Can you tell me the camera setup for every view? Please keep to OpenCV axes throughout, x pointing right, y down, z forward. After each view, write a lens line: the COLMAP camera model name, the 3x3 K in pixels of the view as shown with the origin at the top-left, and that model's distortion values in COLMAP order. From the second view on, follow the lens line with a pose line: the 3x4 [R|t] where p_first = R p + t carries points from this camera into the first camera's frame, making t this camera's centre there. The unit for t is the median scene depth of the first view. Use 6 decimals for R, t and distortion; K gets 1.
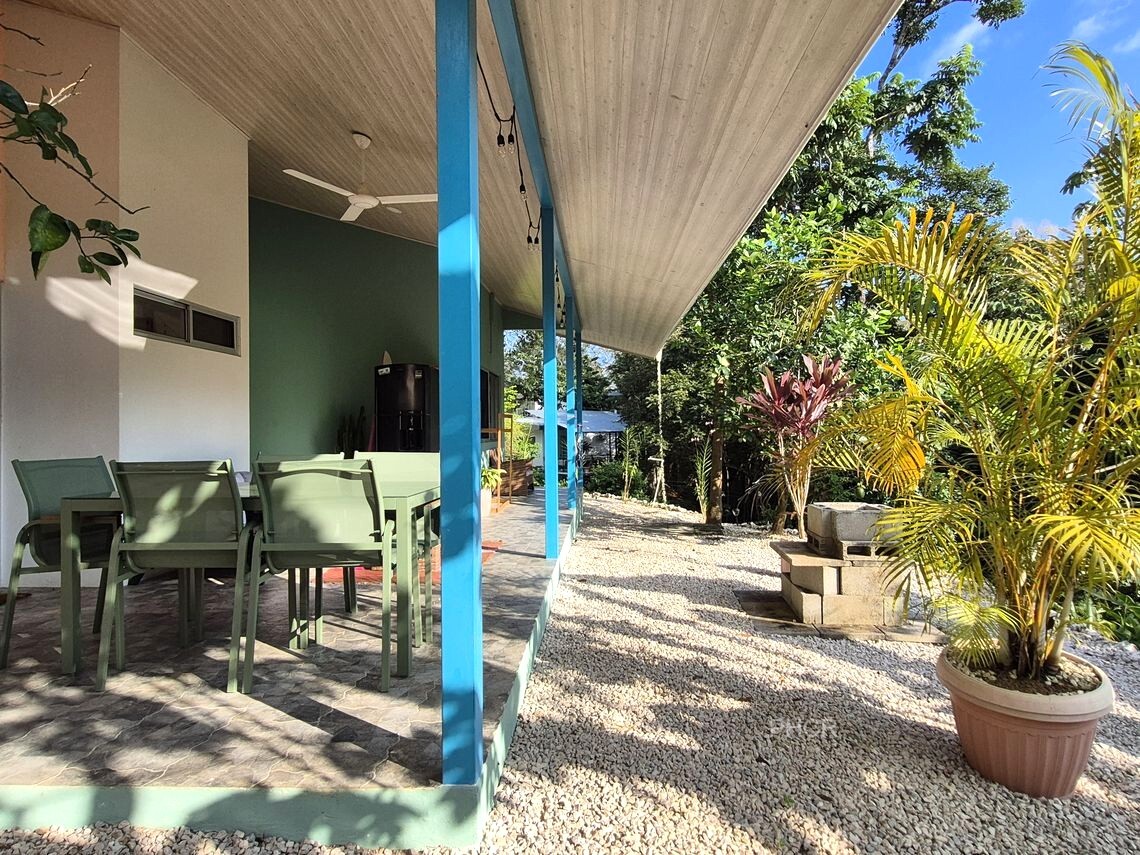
lens RADIAL K [[690.4, 0, 575.0], [0, 690.4, 423.1], [0, 0, 1]] dist [-0.004255, 0.000784]
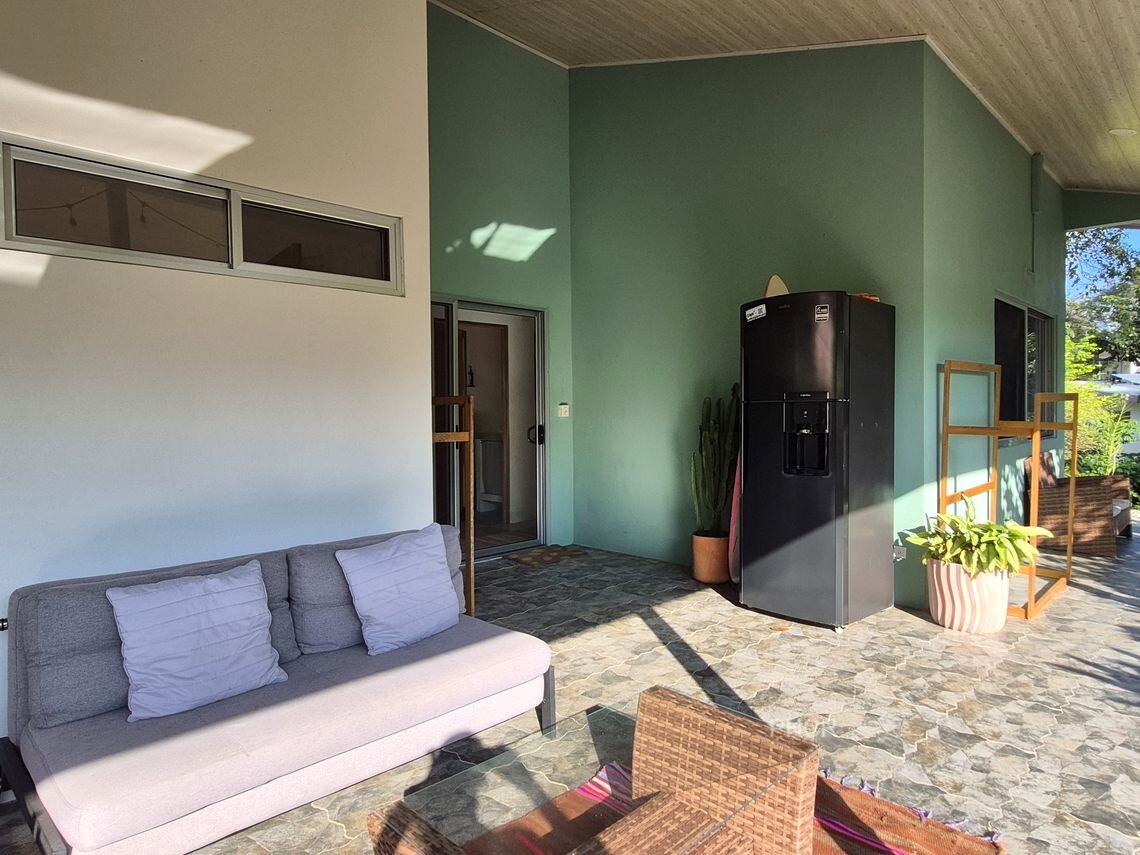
lens RADIAL K [[690.4, 0, 575.0], [0, 690.4, 423.1], [0, 0, 1]] dist [-0.004255, 0.000784]
pose [[0.742088, 0.021846, -0.669946, -0.036473], [0.008546, 0.999079, 0.042046, -0.016703], [0.670247, -0.036927, 0.741218, 0.511116]]
